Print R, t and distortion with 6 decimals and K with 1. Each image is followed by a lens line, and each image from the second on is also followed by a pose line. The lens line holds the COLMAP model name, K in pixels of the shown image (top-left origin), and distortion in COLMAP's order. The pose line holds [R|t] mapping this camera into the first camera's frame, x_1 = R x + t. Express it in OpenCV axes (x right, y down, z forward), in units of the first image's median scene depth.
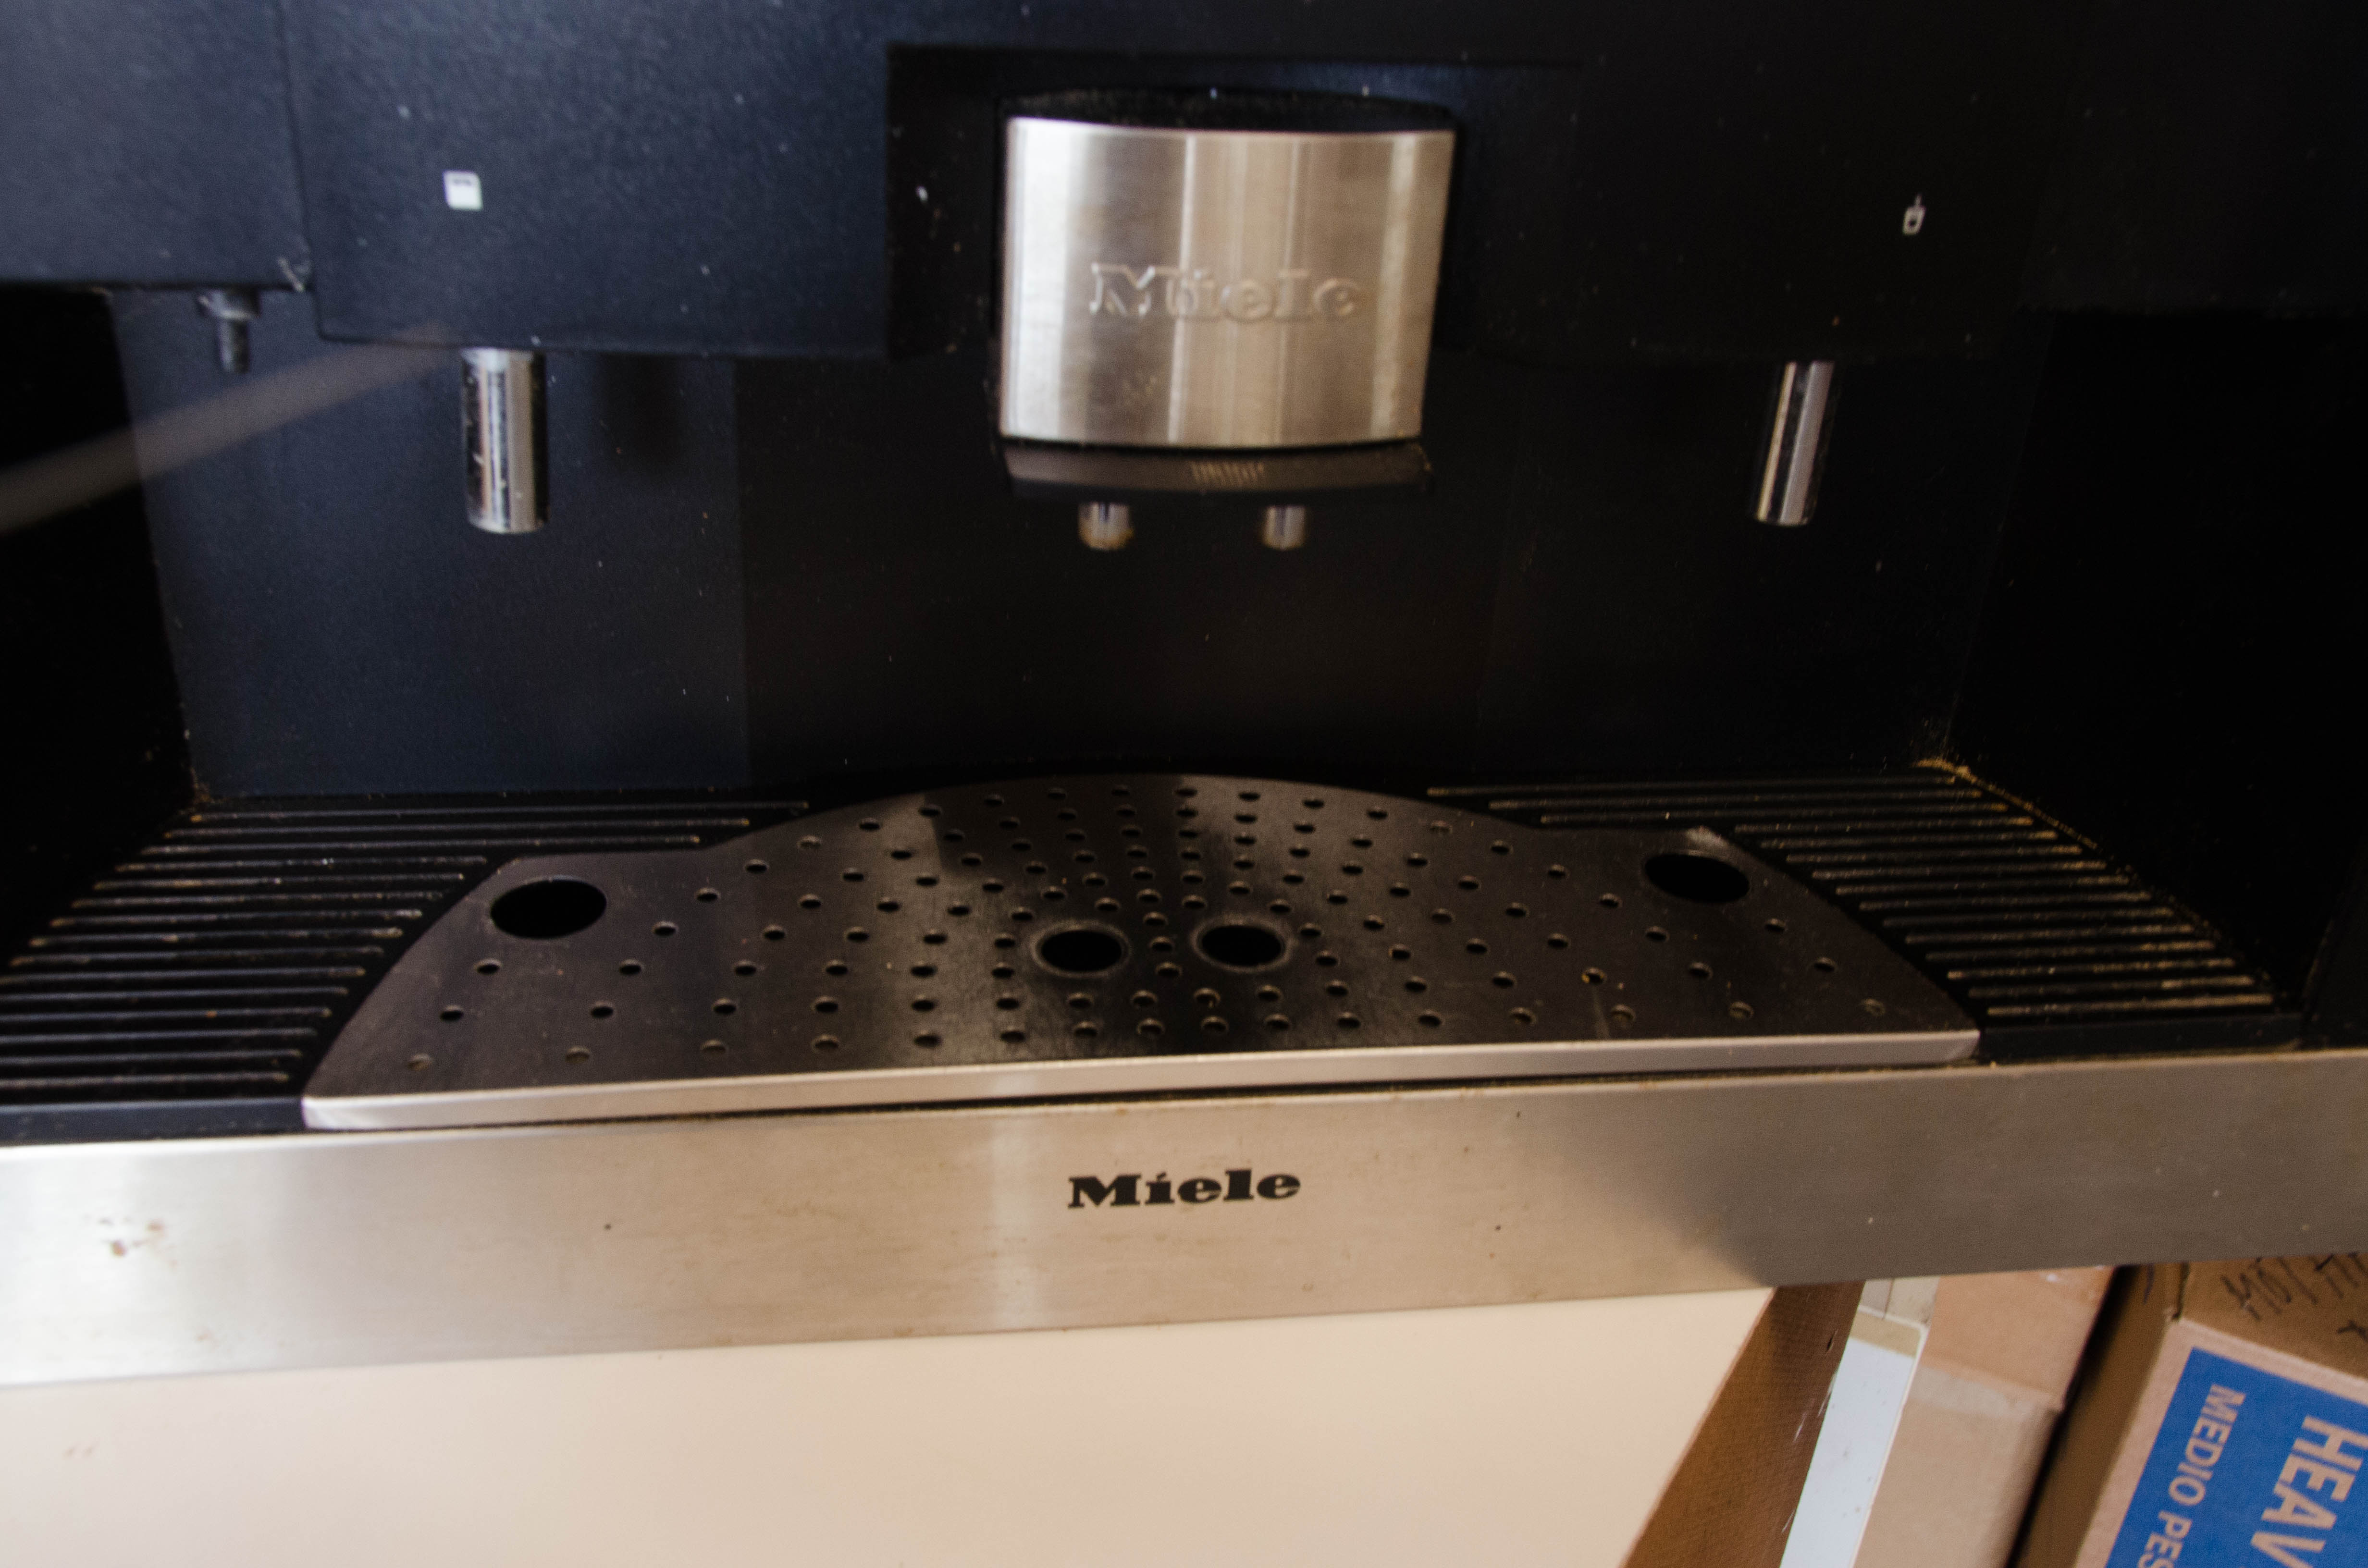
lens RADIAL K [[2297.3, 0, 1184.0], [0, 2297.3, 784.0], [0, 0, 1]] dist [-0.049494, 0.007647]
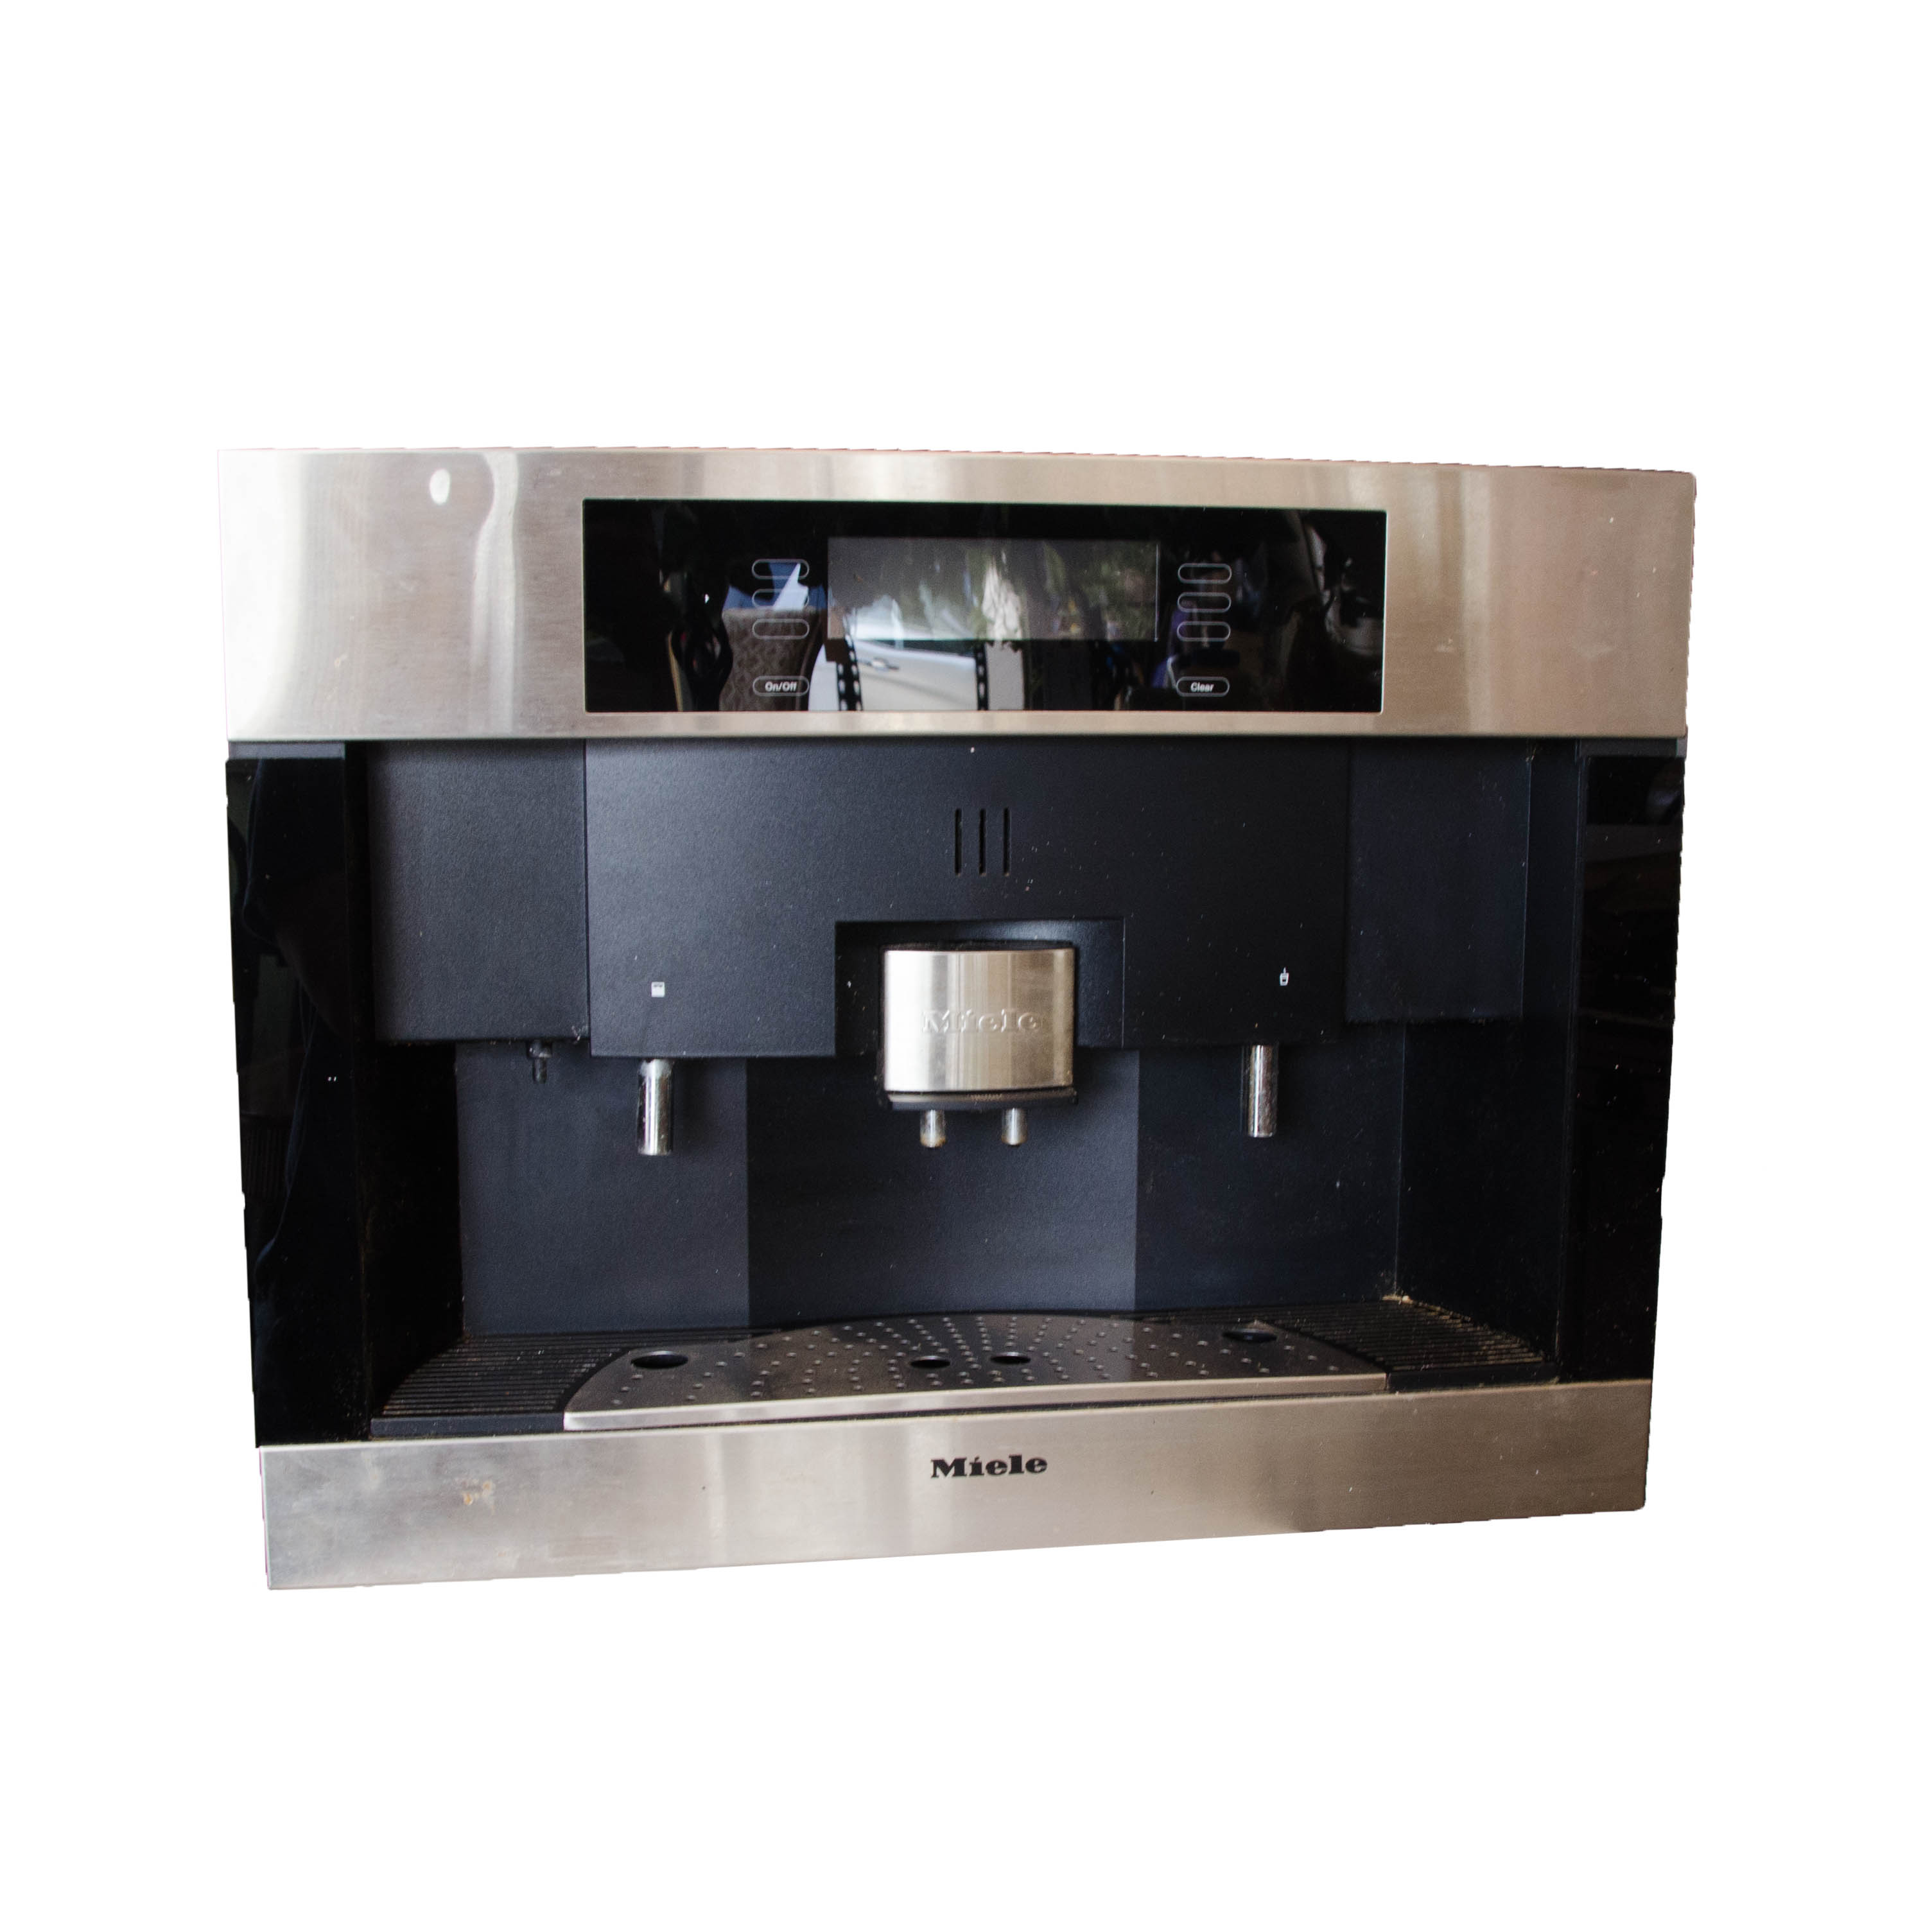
lens RADIAL K [[2596.1, 0, 1014.9], [0, 2596.1, 970.6], [0, 0, 1]] dist [-0.020925, -0.024303]
pose [[0.998005, -0.057135, 0.026859, -0.013231], [0.063028, 0.926210, -0.371701, 0.621681], [-0.003640, 0.372653, 0.927964, -1.259548]]
